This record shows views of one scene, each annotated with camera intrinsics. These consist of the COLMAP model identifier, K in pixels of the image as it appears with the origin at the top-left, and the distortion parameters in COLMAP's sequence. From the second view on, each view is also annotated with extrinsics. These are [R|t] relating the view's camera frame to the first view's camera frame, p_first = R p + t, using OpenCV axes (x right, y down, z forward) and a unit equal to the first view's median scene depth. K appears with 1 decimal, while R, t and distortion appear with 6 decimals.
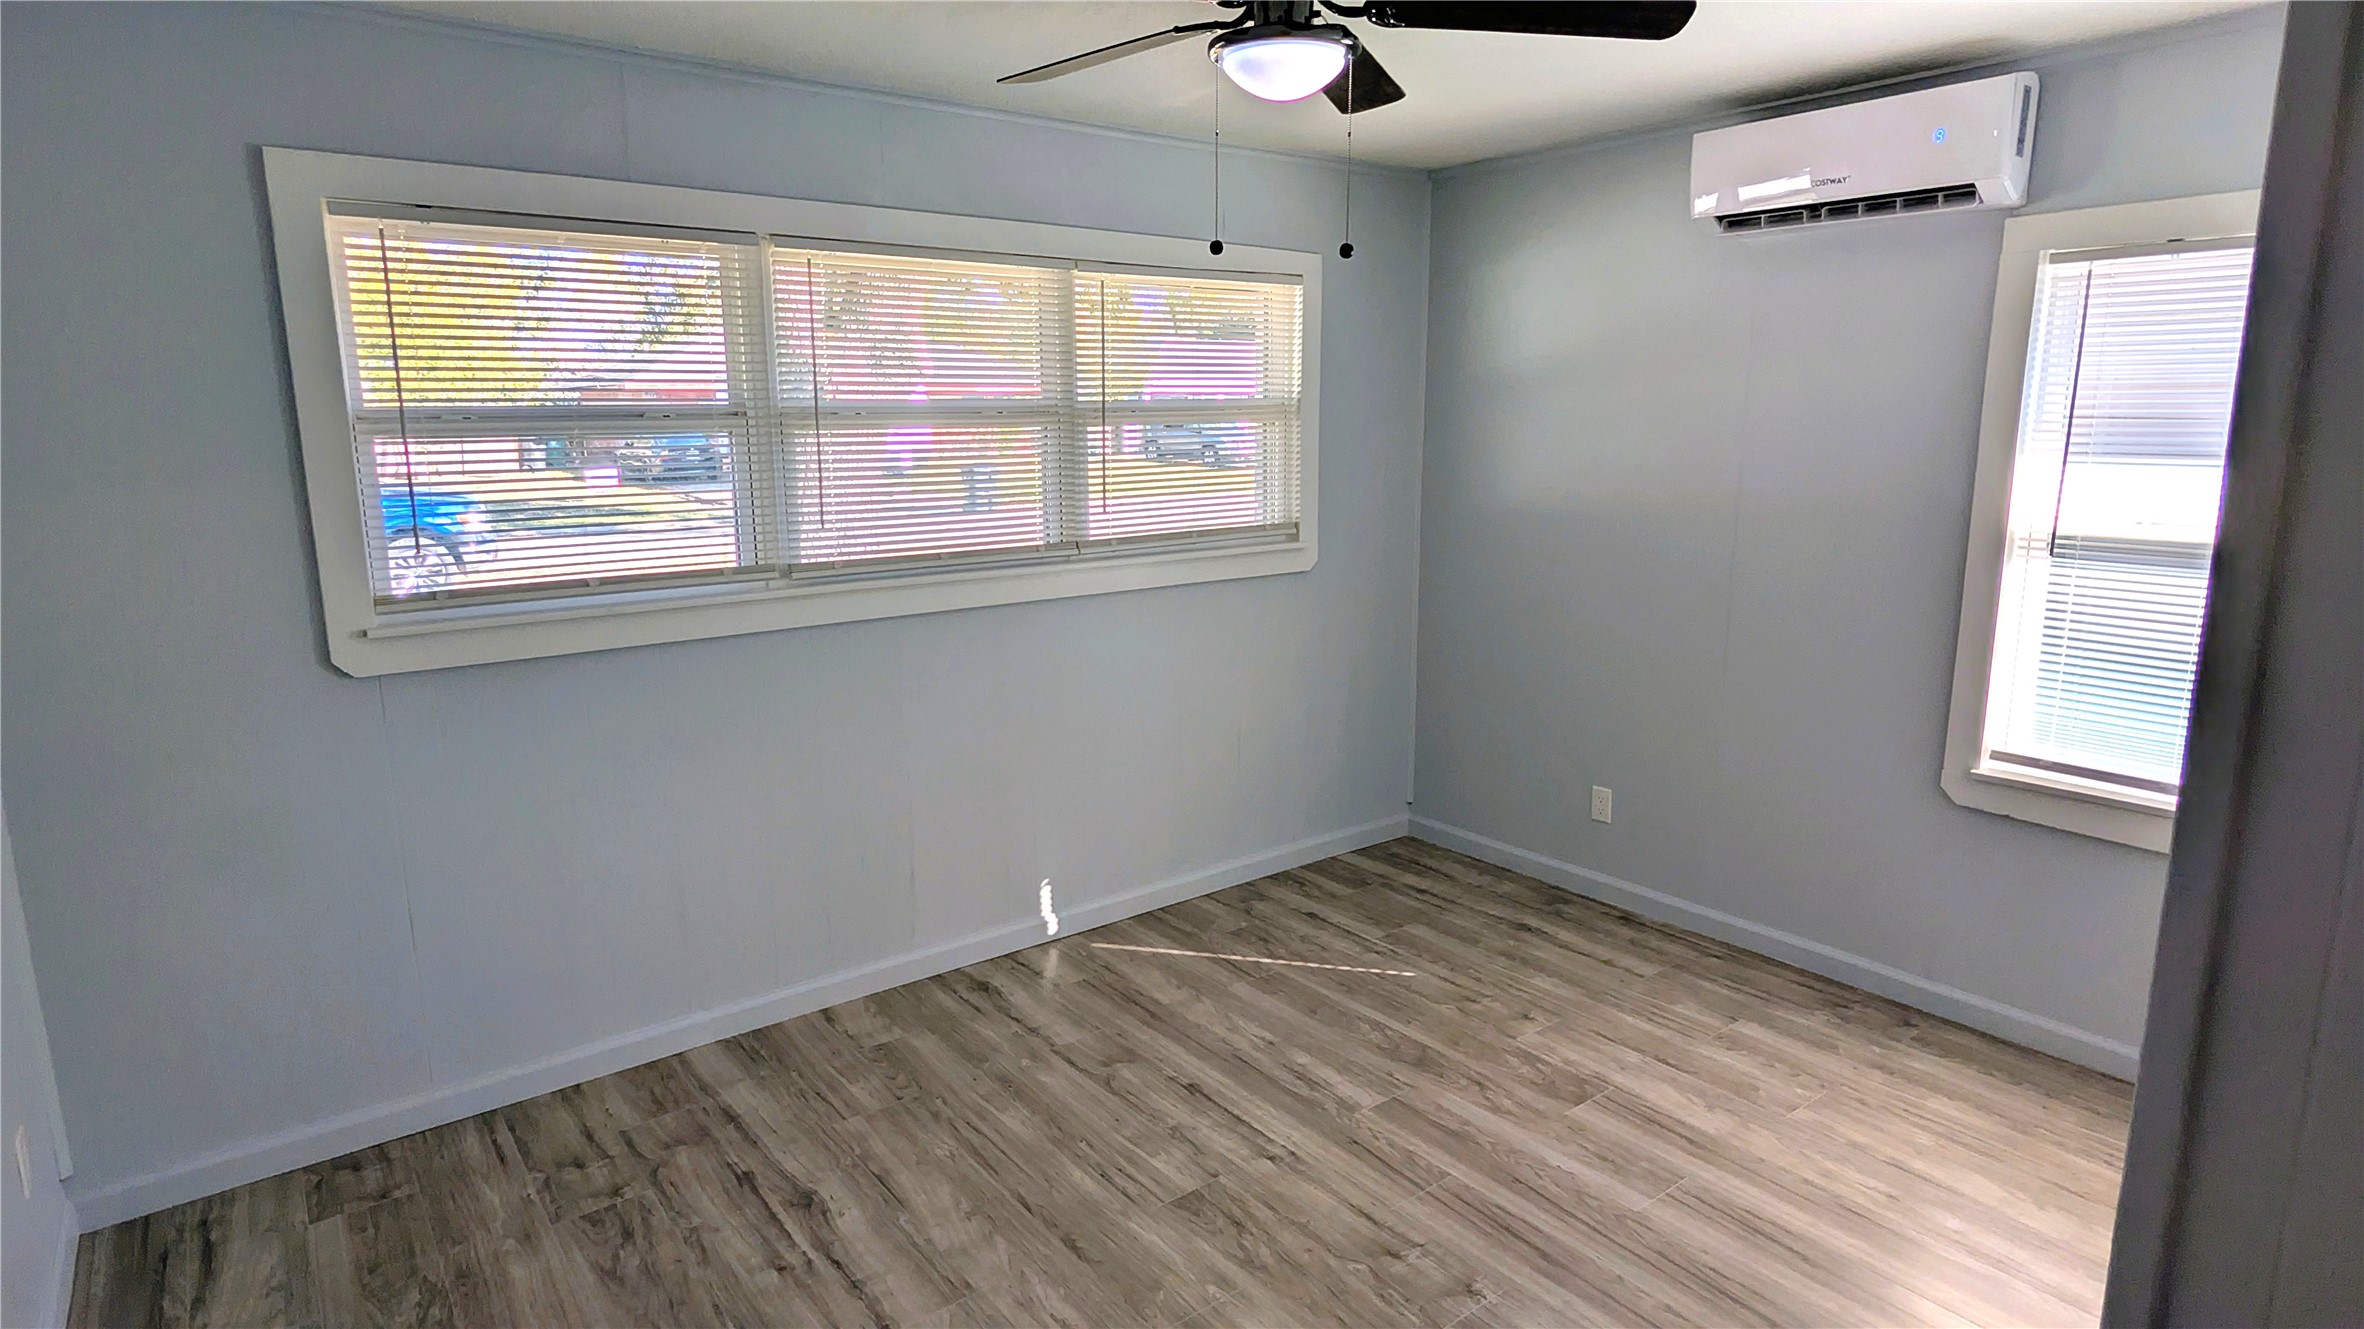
lens RADIAL K [[1210.5, 0, 1237.8], [0, 1210.5, 647.8], [0, 0, 1]] dist [0.000049, 0.001430]
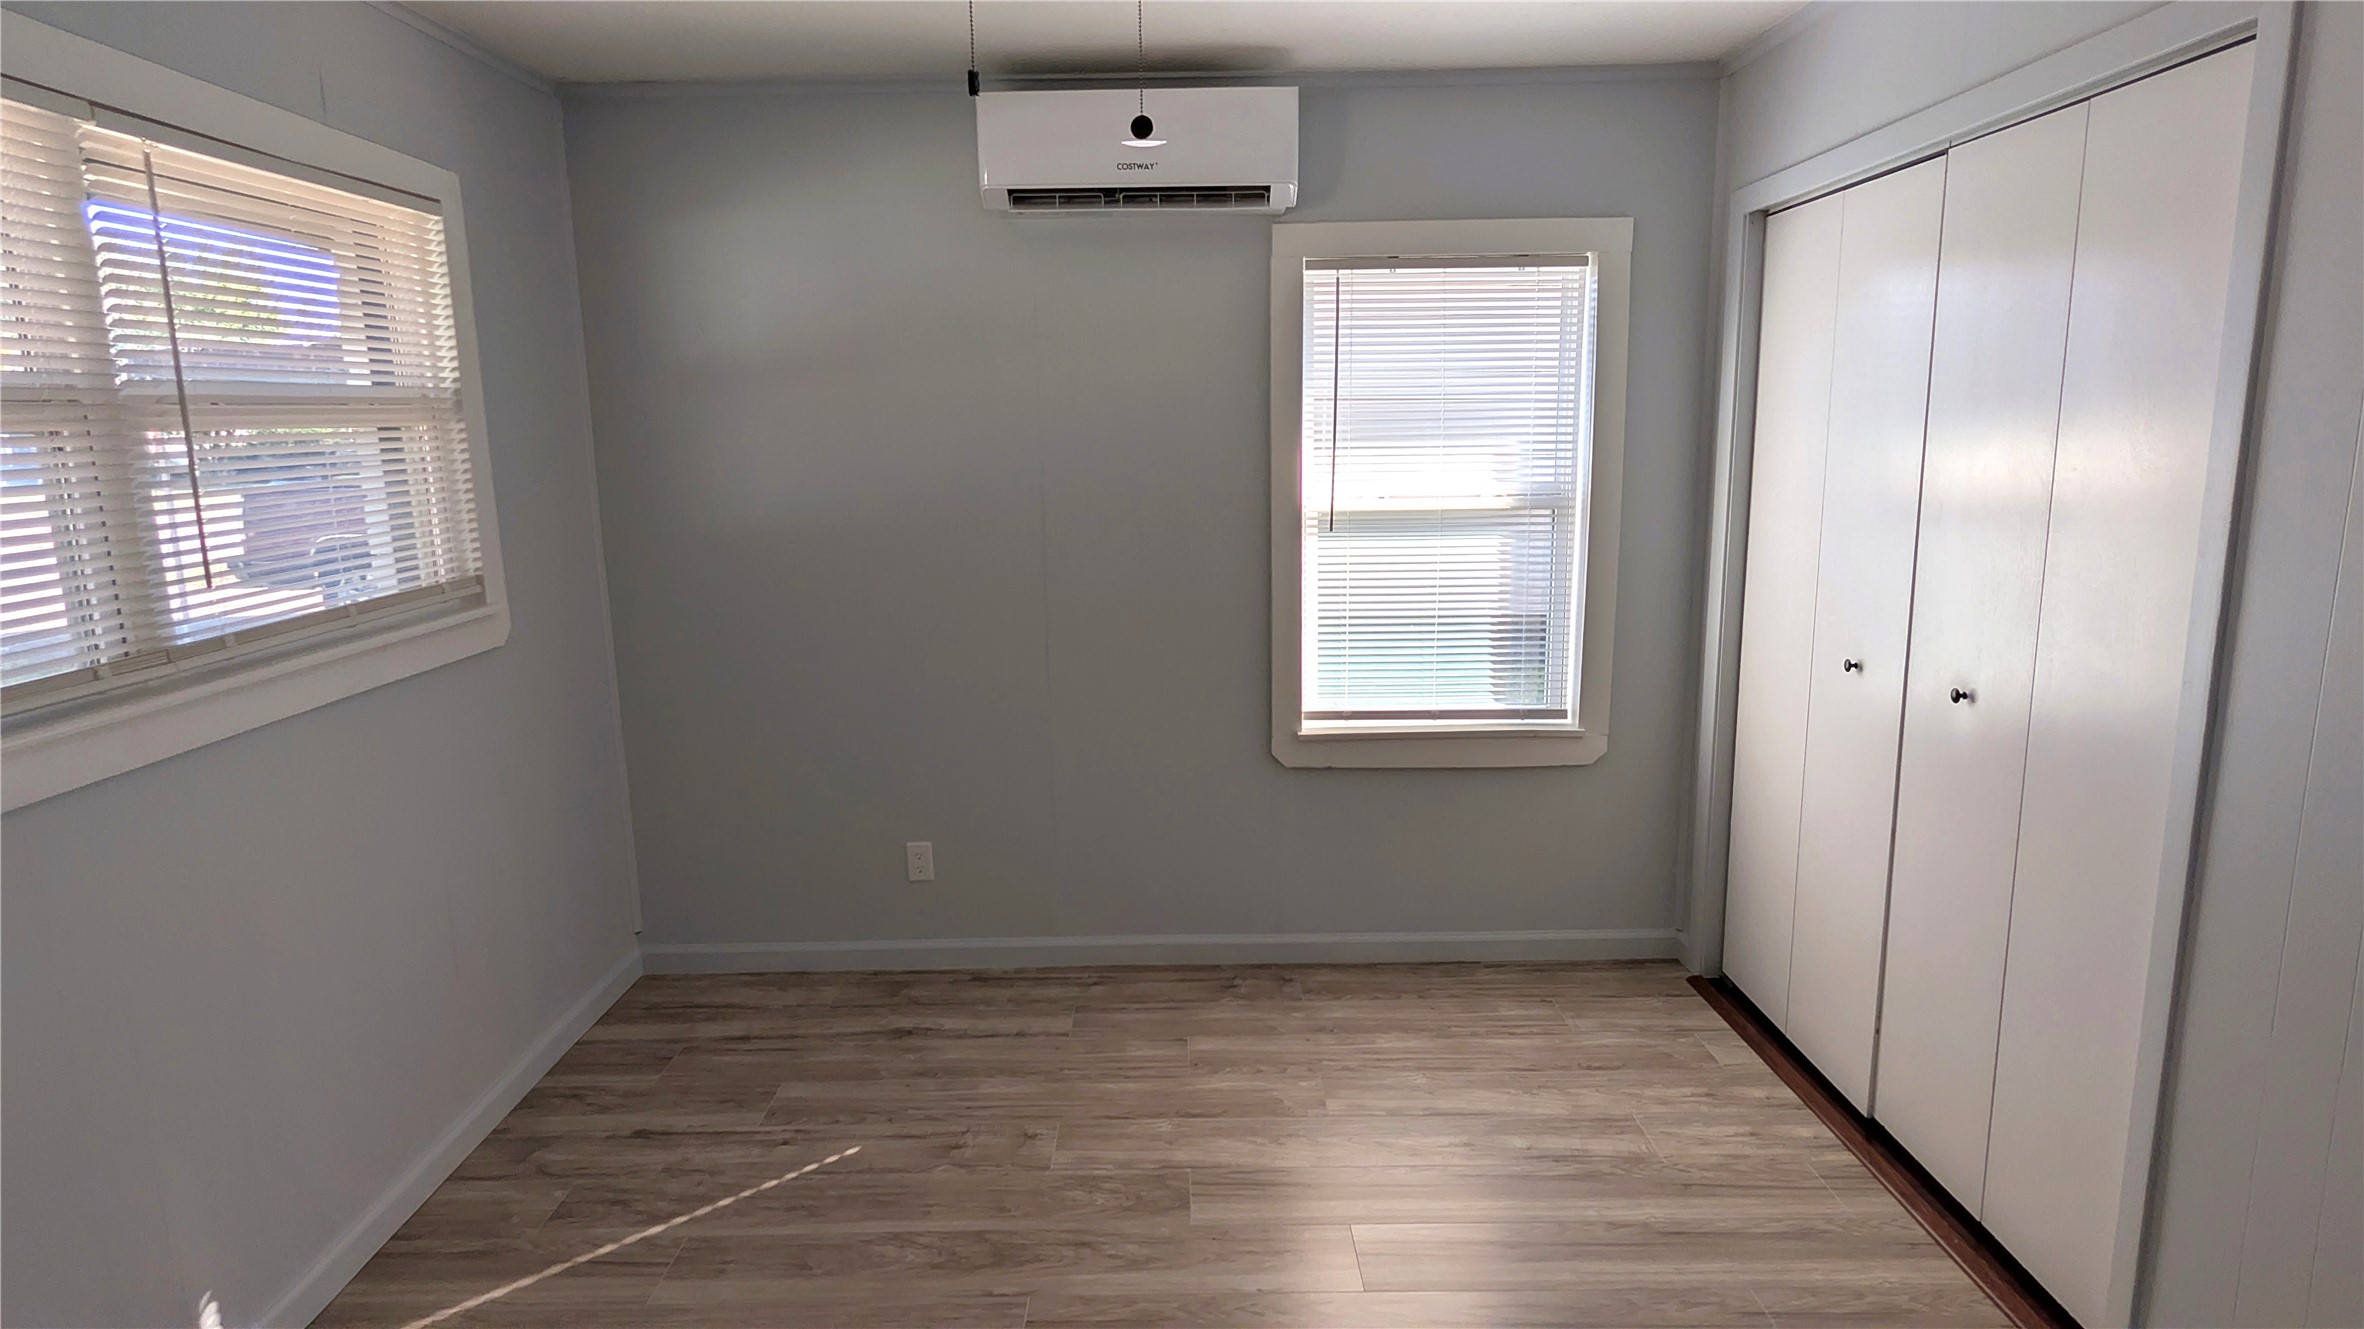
lens RADIAL K [[1210.5, 0, 1191.6], [0, 1210.5, 654.7], [0, 0, 1]] dist [0.000049, 0.001430]
pose [[0.646030, -0.152761, 0.747870, -0.229319], [0.157541, 0.985359, 0.065182, -0.048740], [-0.746878, 0.075711, 0.660637, 0.309879]]
